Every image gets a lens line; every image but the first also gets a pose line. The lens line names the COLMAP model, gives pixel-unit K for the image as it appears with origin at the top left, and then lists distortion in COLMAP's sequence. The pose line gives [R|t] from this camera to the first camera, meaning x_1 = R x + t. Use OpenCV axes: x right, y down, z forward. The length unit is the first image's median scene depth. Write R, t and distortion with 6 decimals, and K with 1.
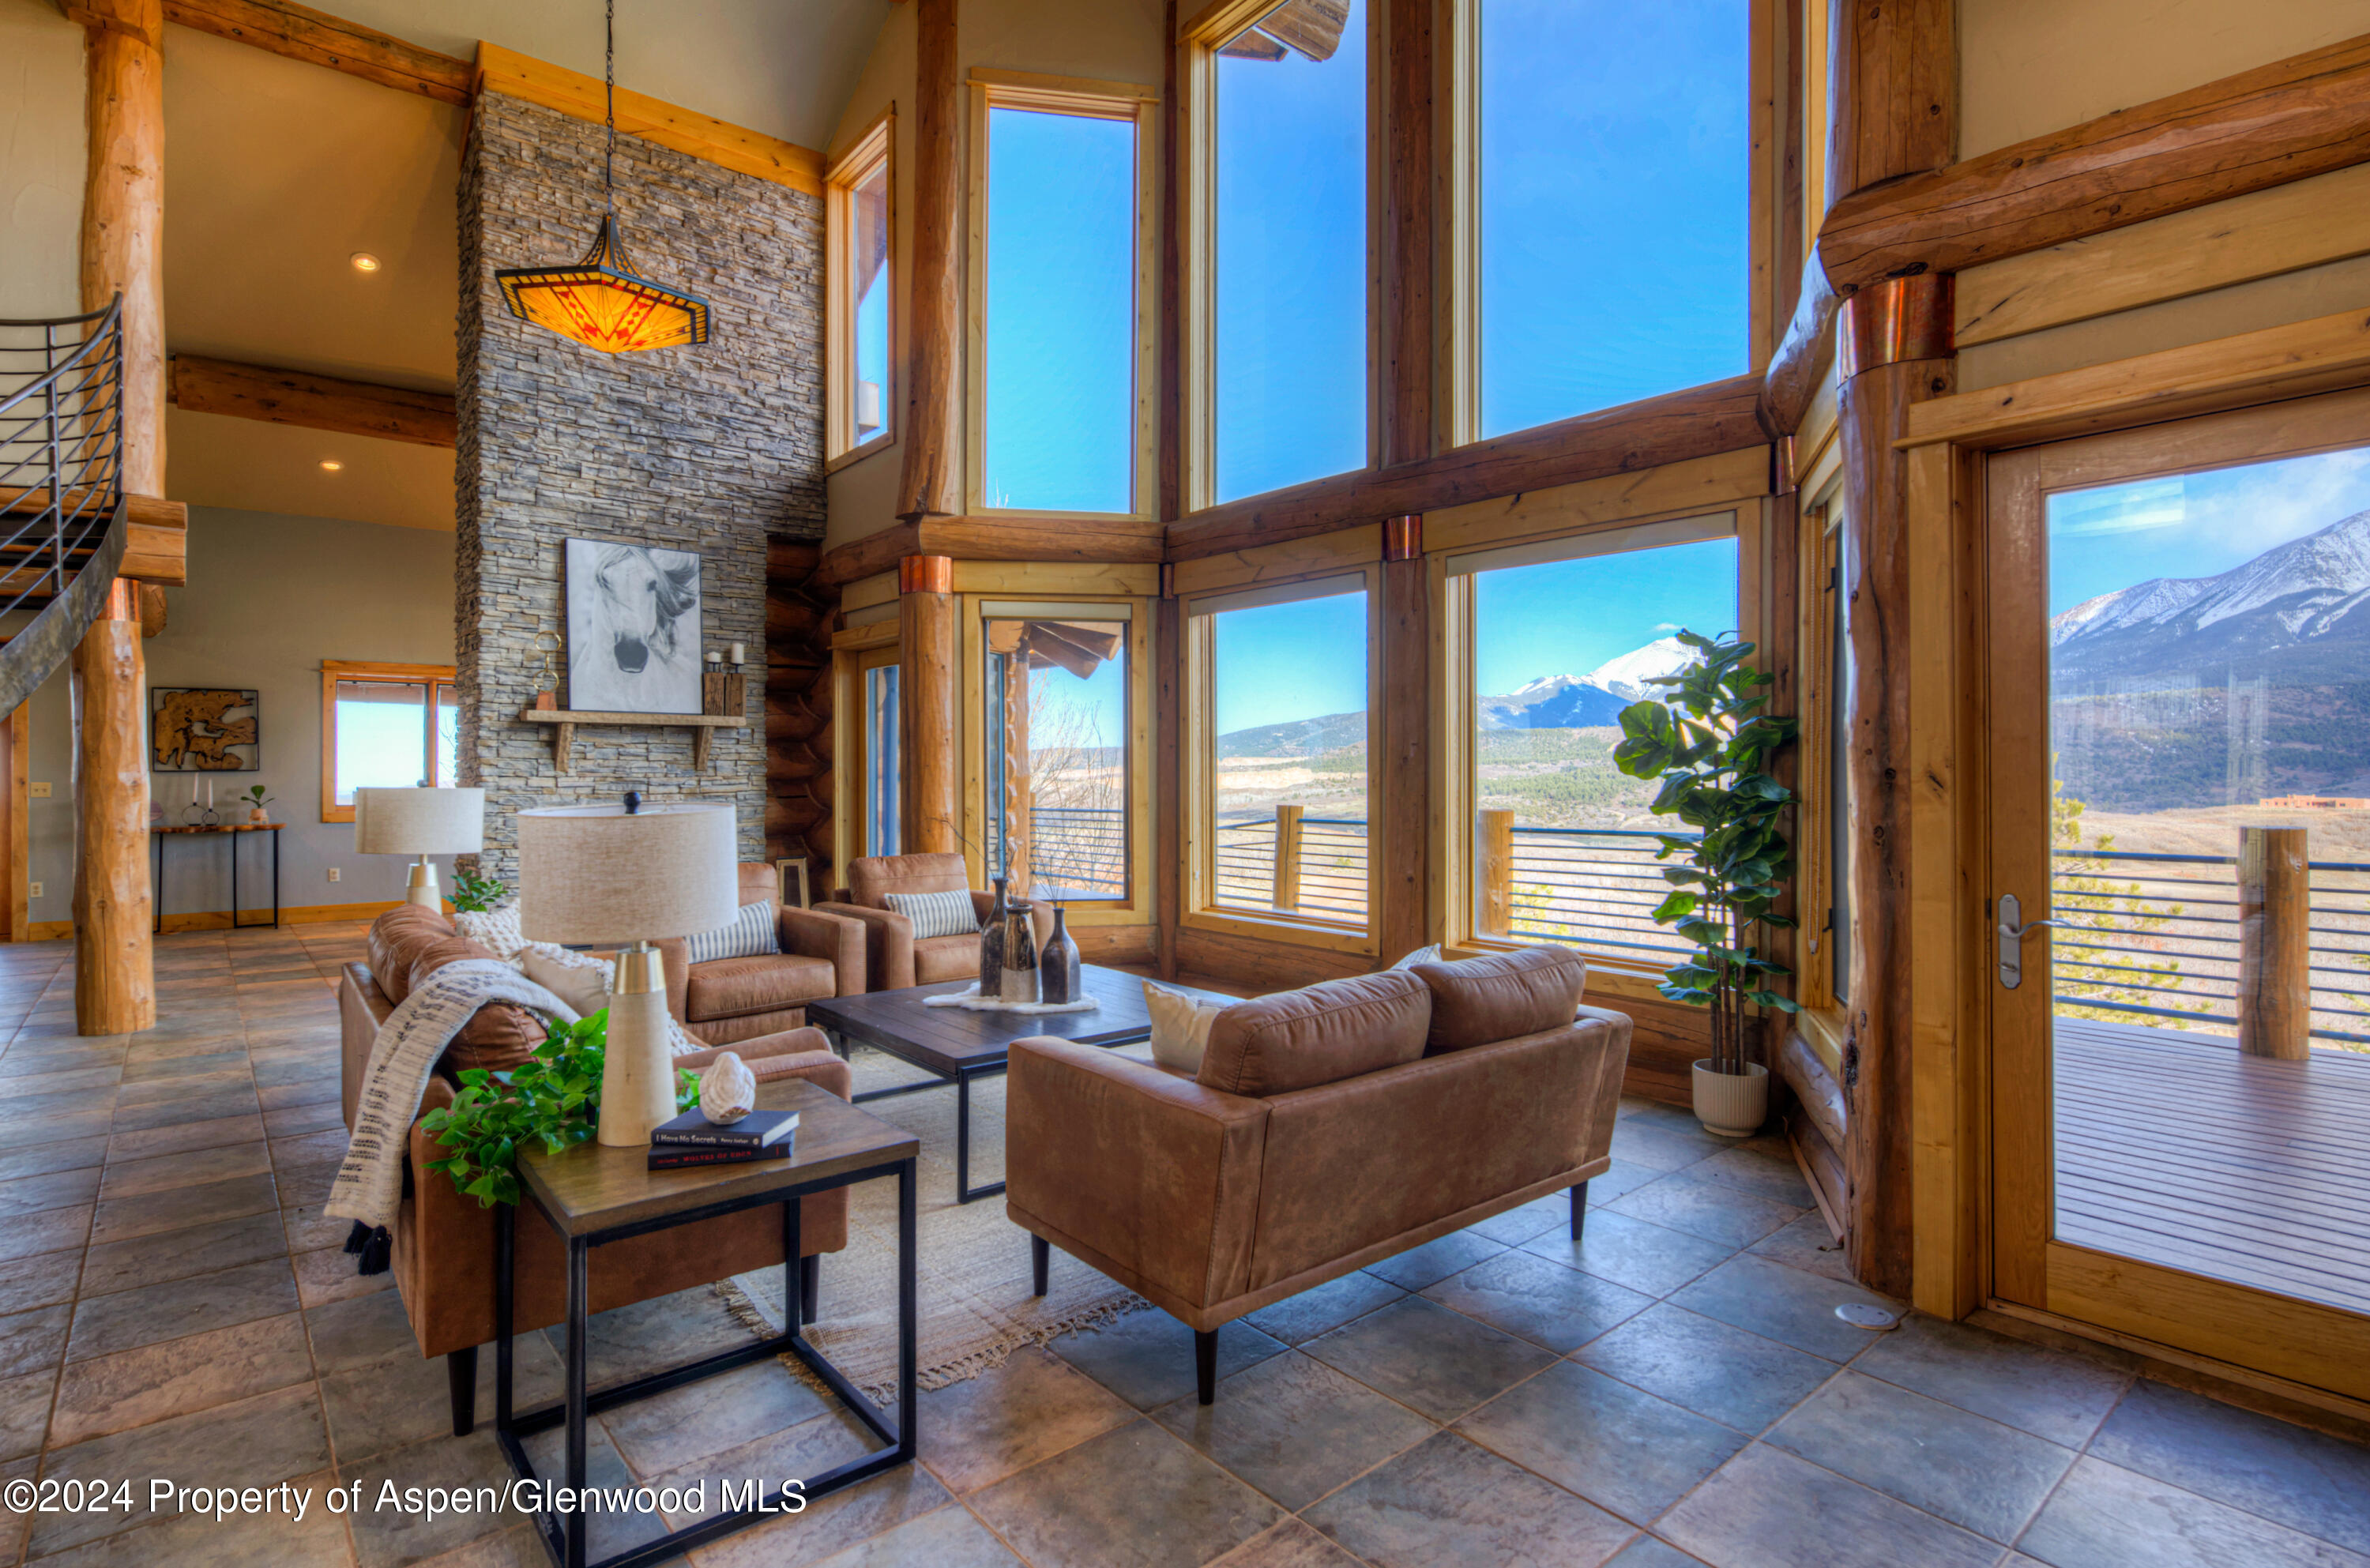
lens RADIAL K [[1143.4, 0, 1214.9], [0, 1143.4, 799.5], [0, 0, 1]] dist [-0.003236, -0.002161]
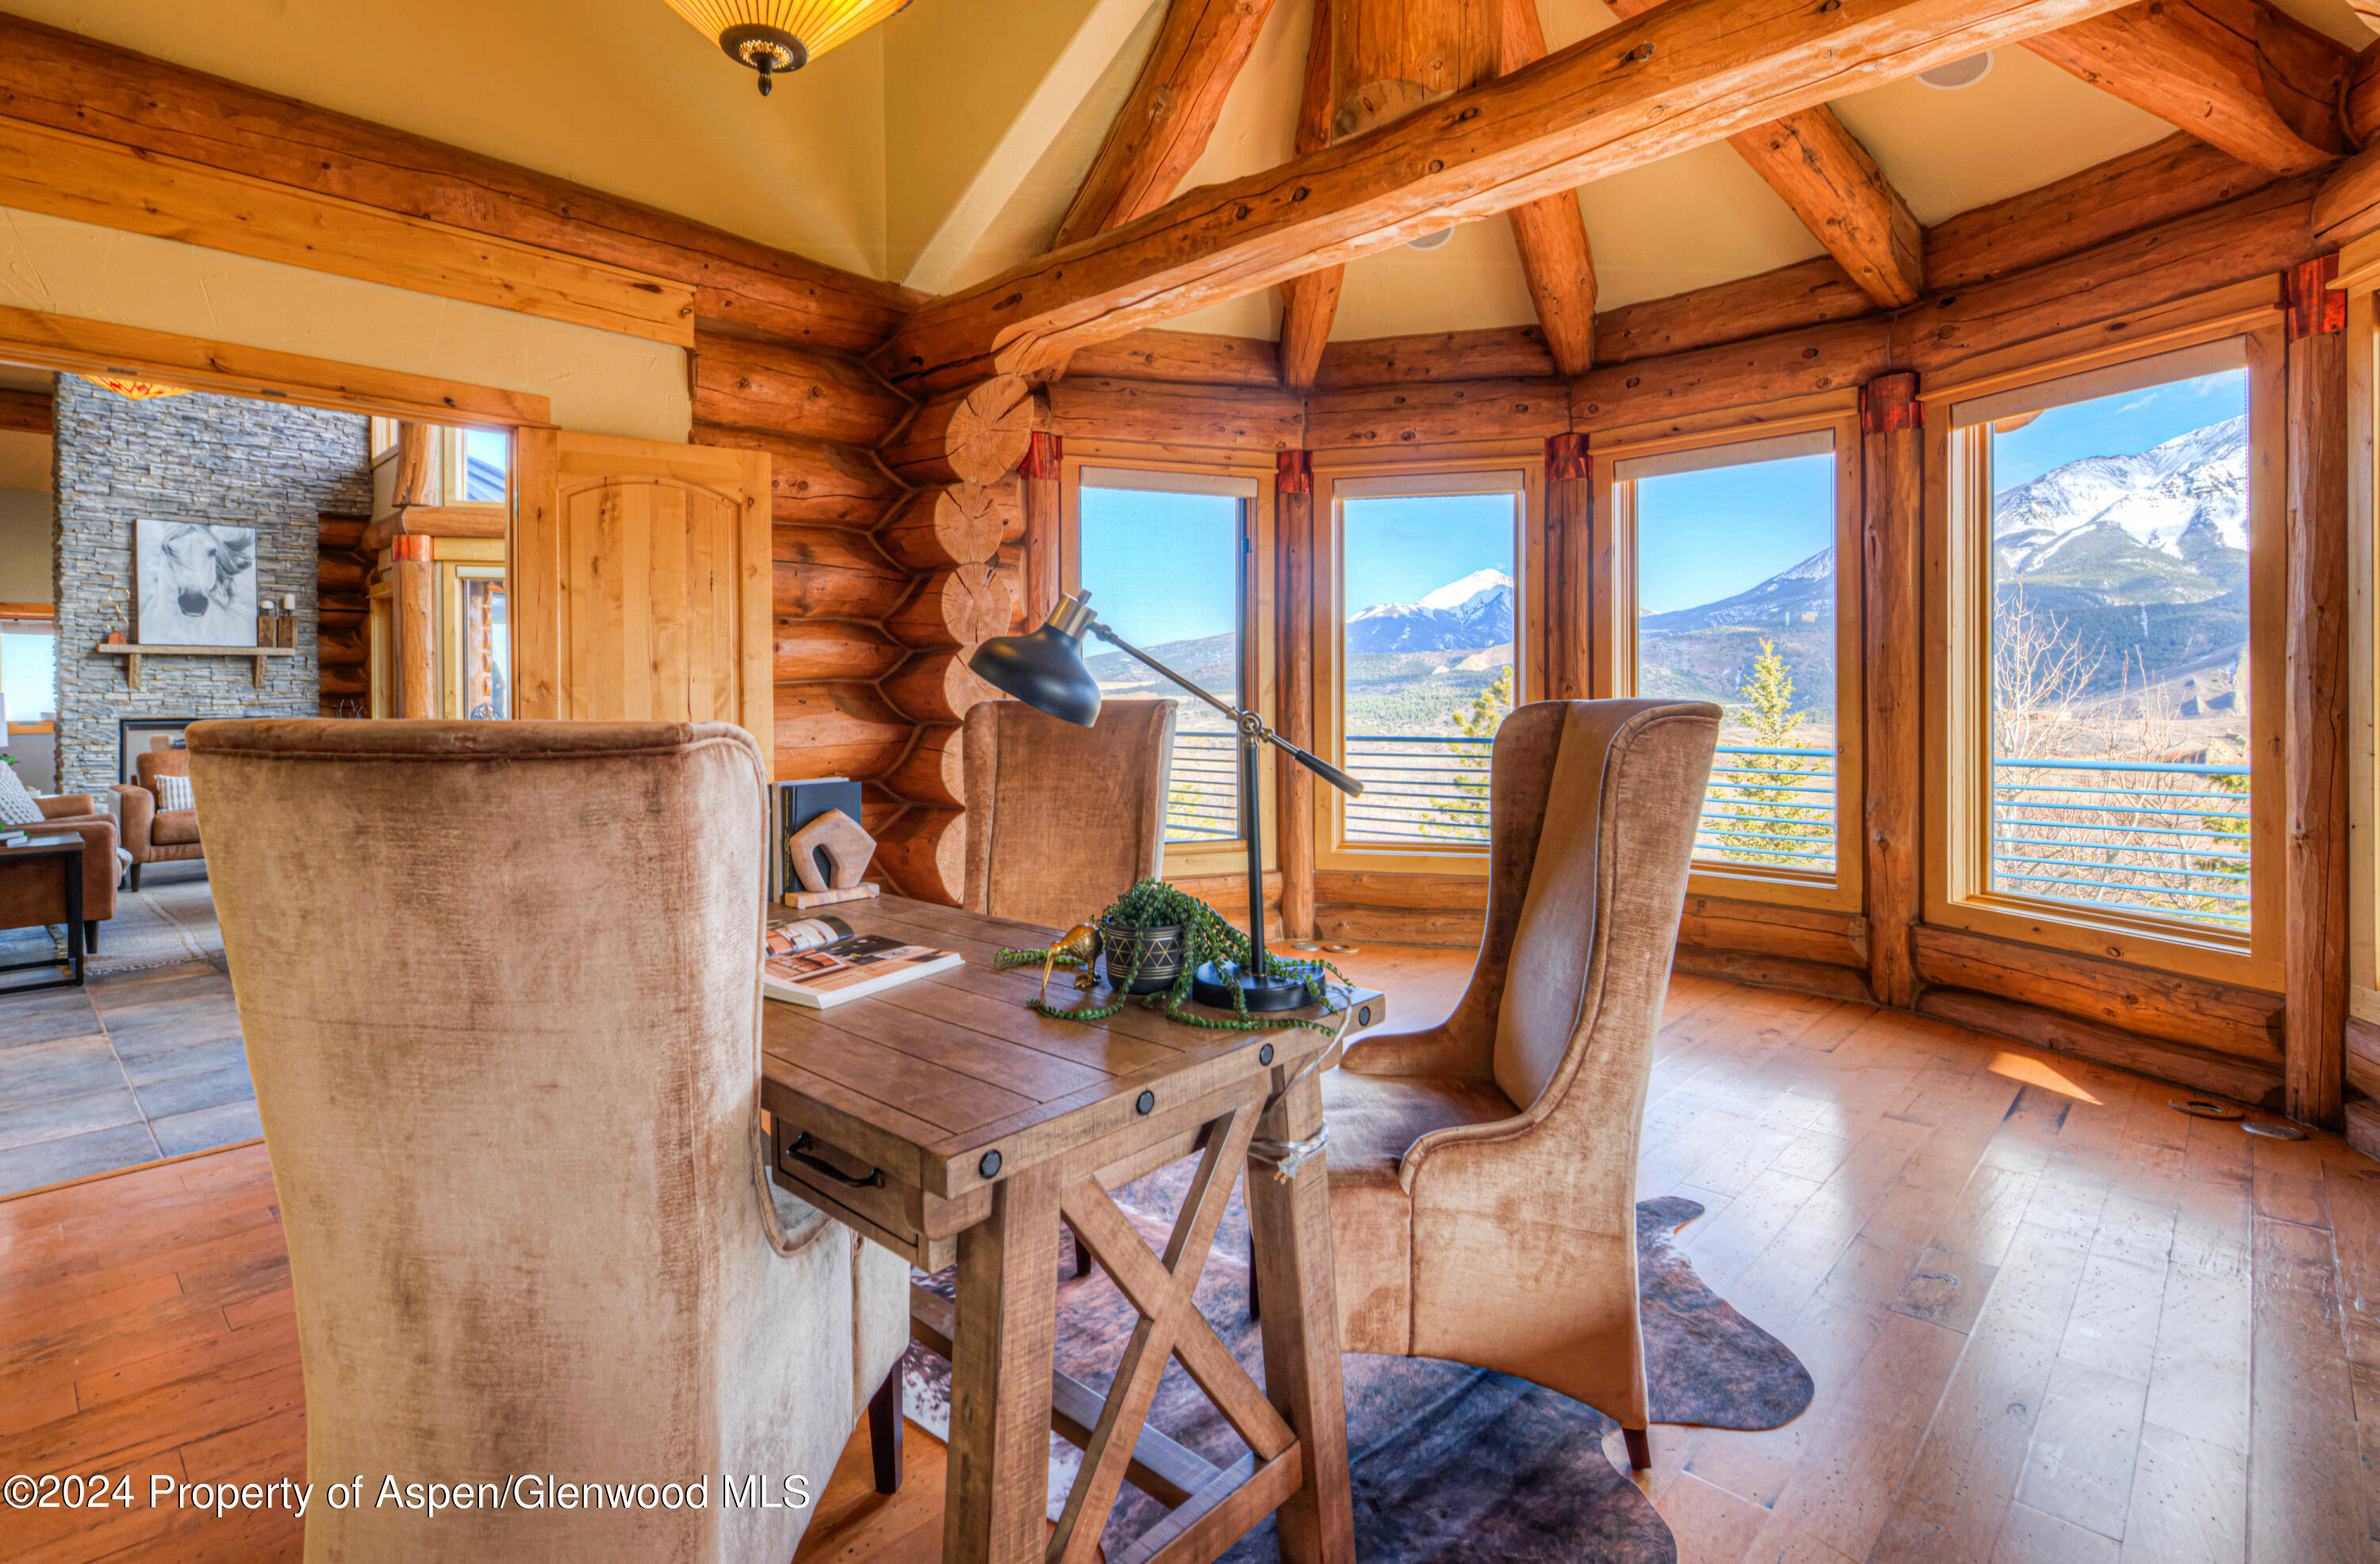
lens RADIAL K [[1148.1, 0, 1161.3], [0, 1148.1, 715.6], [0, 0, 1]] dist [-0.003236, -0.002161]
pose [[0.994796, -0.004223, 0.101802, 0.521275], [0.005175, 0.999945, -0.009094, 0.027275], [-0.101758, 0.009574, 0.994763, -0.498161]]
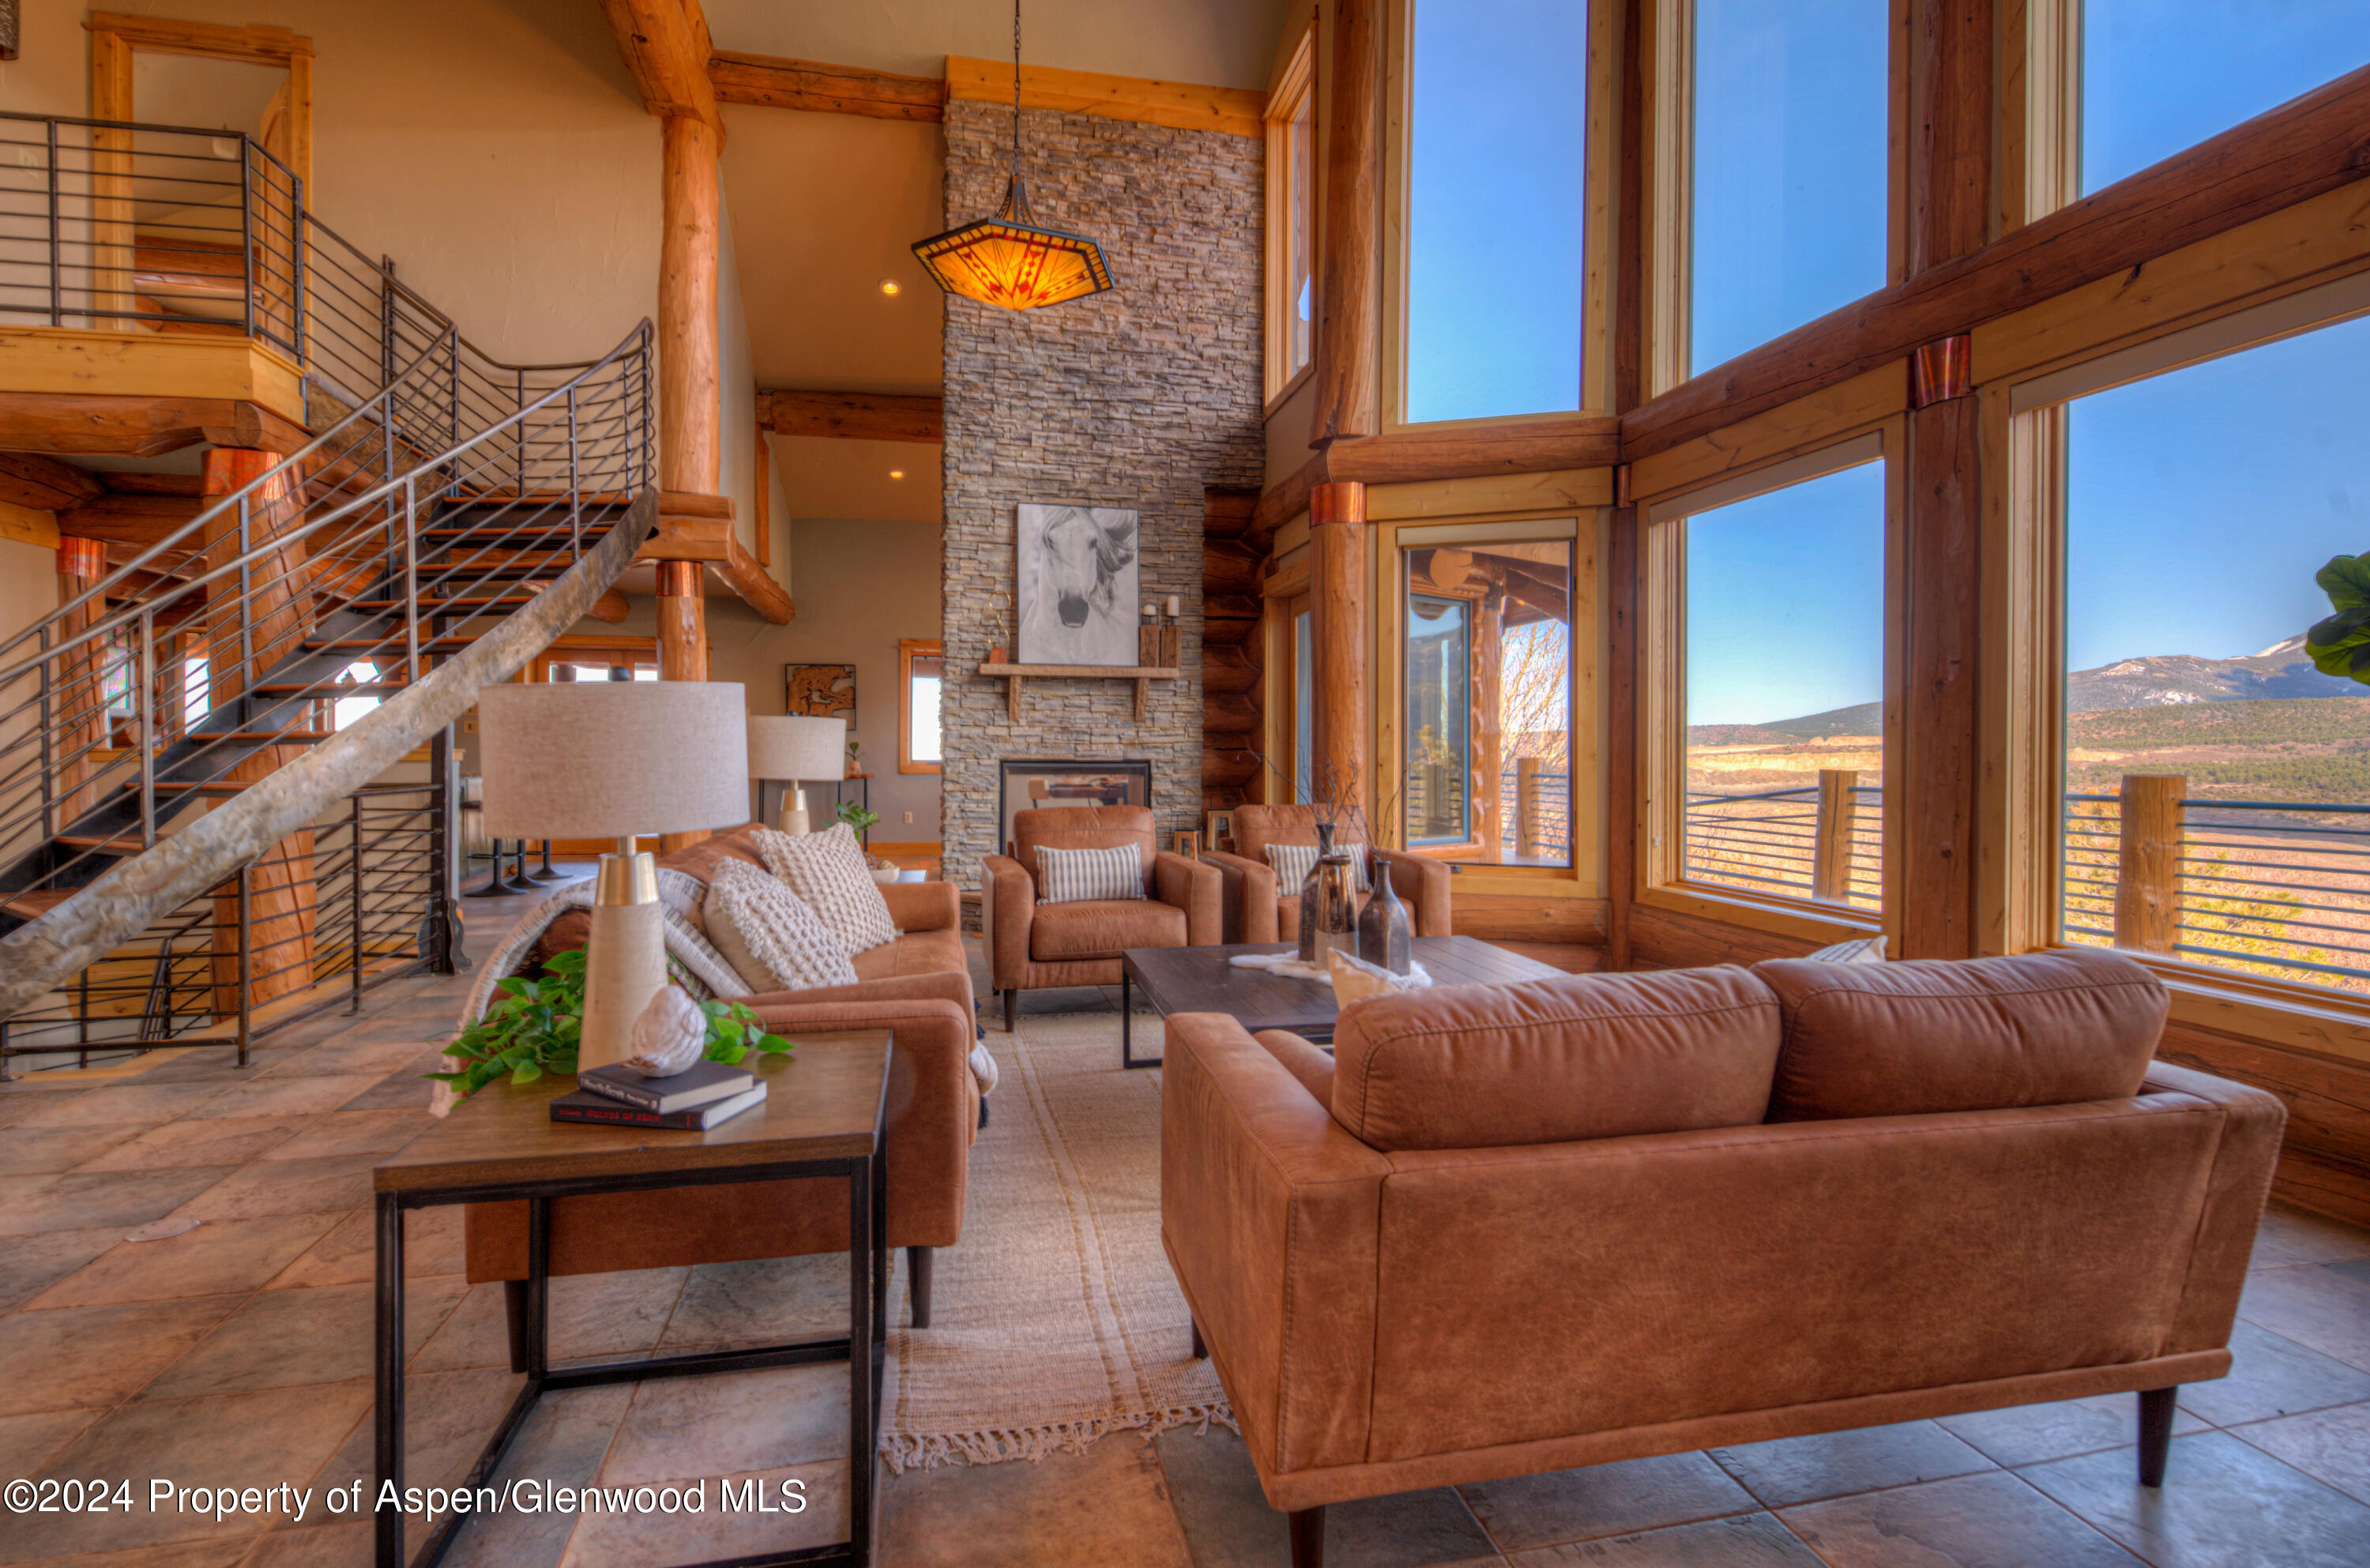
lens RADIAL K [[1143.4, 0, 1173.2], [0, 1143.4, 768.6], [0, 0, 1]] dist [-0.003236, -0.002161]
pose [[0.879566, 0.008731, -0.475696, 0.071054], [-0.010386, 0.999946, -0.000849, 0.018438], [0.475663, 0.005687, 0.879609, 0.127612]]
